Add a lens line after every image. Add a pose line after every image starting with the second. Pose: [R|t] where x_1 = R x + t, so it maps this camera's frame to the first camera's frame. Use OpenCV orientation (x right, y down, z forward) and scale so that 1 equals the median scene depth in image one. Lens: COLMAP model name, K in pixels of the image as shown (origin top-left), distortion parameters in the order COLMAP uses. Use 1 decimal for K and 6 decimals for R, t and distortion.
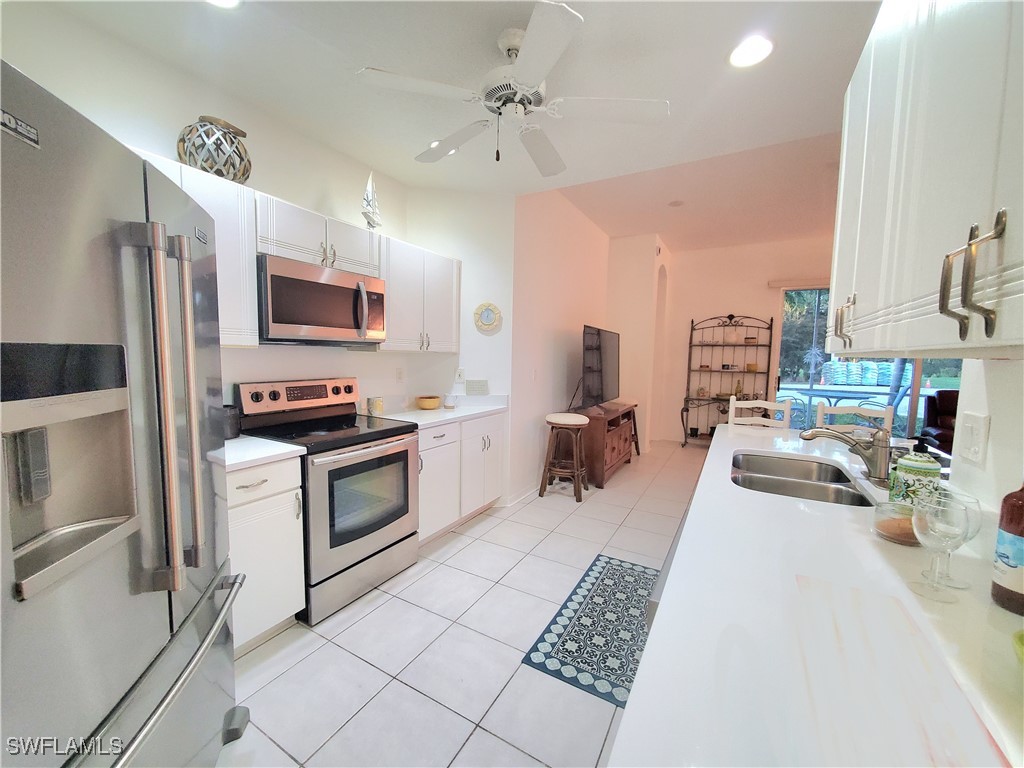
lens RADIAL K [[407.3, 0, 502.6], [0, 407.3, 388.7], [0, 0, 1]] dist [-0.002166, -0.000192]
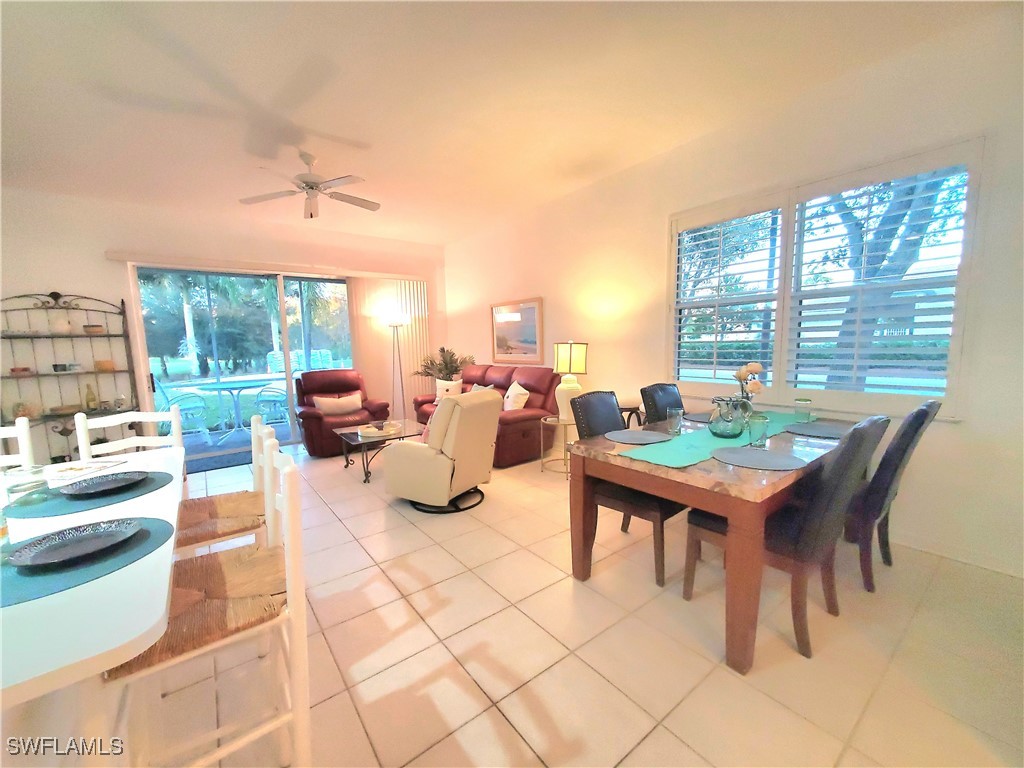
lens RADIAL K [[407.3, 0, 502.1], [0, 407.3, 388.7], [0, 0, 1]] dist [-0.002166, -0.000192]
pose [[0.393861, -0.134632, 0.909257, 0.219916], [0.117964, 0.988438, 0.095258, 0.004405], [-0.911569, 0.069742, 0.405189, 0.039982]]
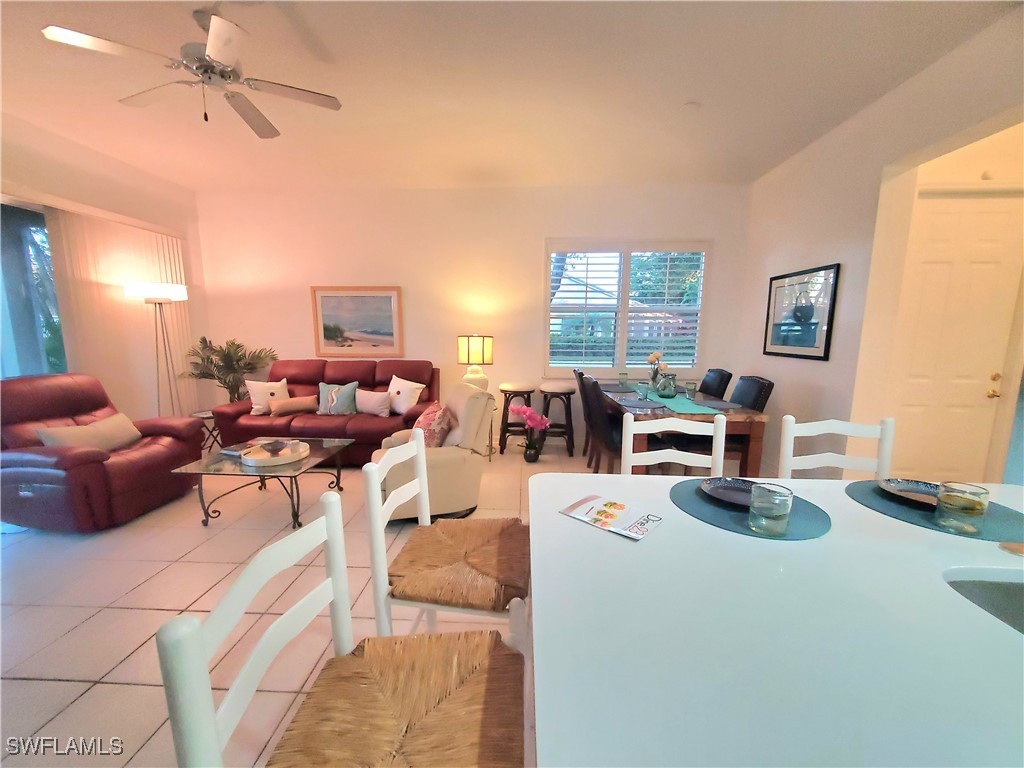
lens RADIAL K [[407.3, 0, 507.0], [0, 407.3, 392.0], [0, 0, 1]] dist [-0.002166, -0.000192]
pose [[-0.455624, -0.155241, 0.876531, 0.209248], [0.067090, 0.975887, 0.207712, -0.043930], [-0.887640, 0.153445, -0.434223, 0.496415]]
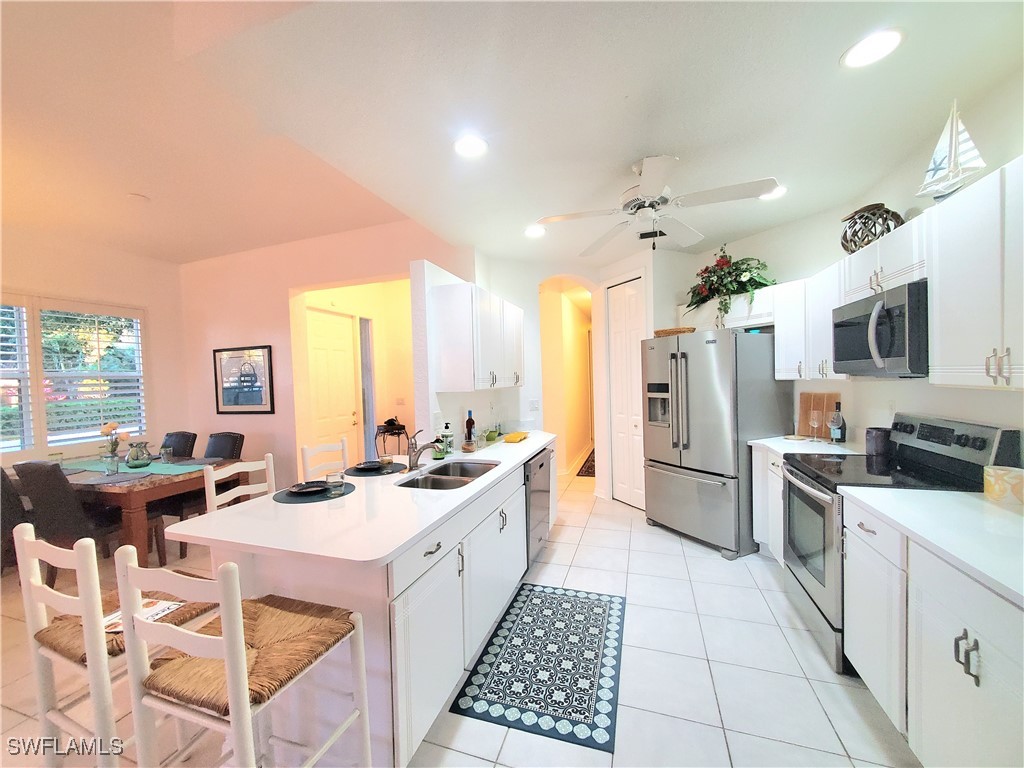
lens RADIAL K [[407.3, 0, 497.1], [0, 407.3, 388.8], [0, 0, 1]] dist [-0.002166, -0.000192]
pose [[-0.983903, 0.018087, -0.177788, 0.224784], [-0.001258, 0.994139, 0.108099, -0.070574], [0.178701, 0.106583, -0.978114, 0.679882]]
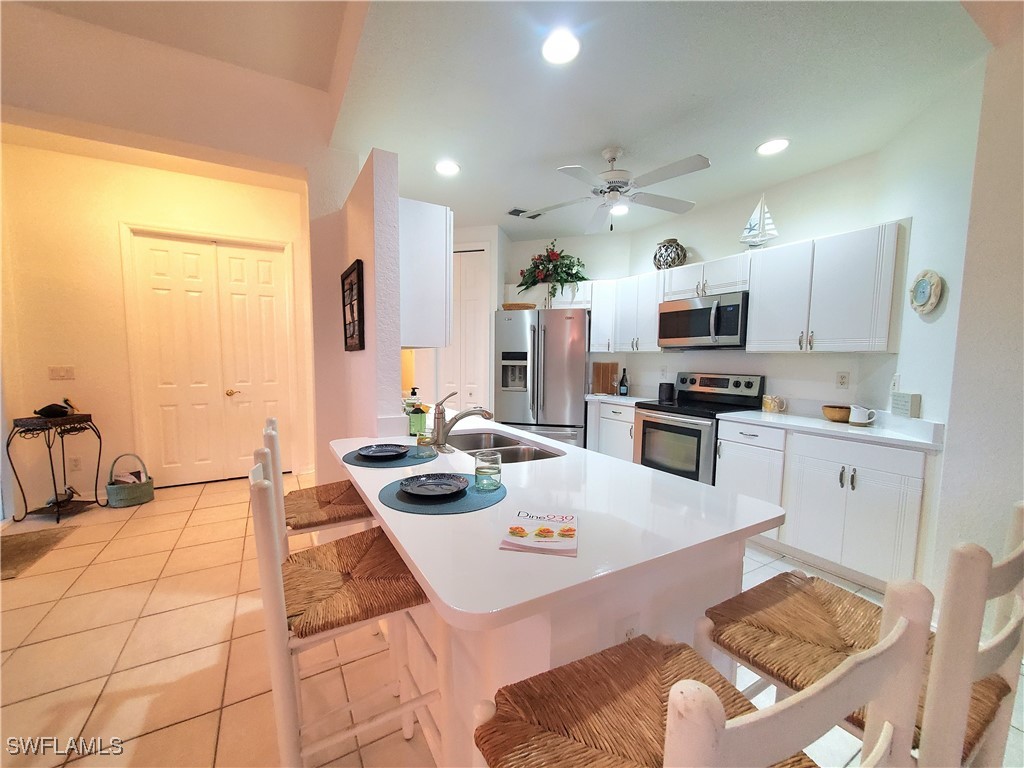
lens RADIAL K [[407.3, 0, 497.1], [0, 407.3, 390.6], [0, 0, 1]] dist [-0.002166, -0.000192]
pose [[-0.514784, 0.050579, -0.855827, 0.477347], [-0.090764, 0.989433, 0.113070, -0.022927], [0.852502, 0.135885, -0.504753, 0.445921]]
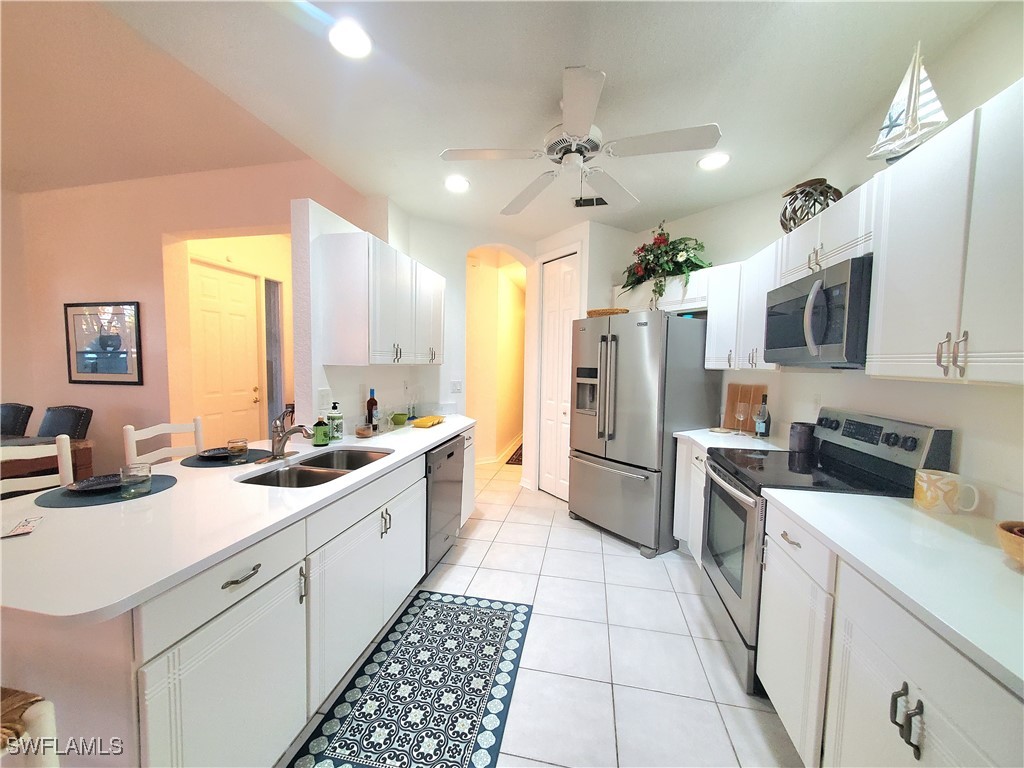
lens RADIAL K [[407.3, 0, 498.2], [0, 407.3, 389.3], [0, 0, 1]] dist [-0.002166, -0.000192]
pose [[-0.953356, -0.010996, -0.301649, 0.165150], [-0.057073, 0.987877, 0.144367, -0.057687], [0.296404, 0.154849, -0.942426, 0.623622]]
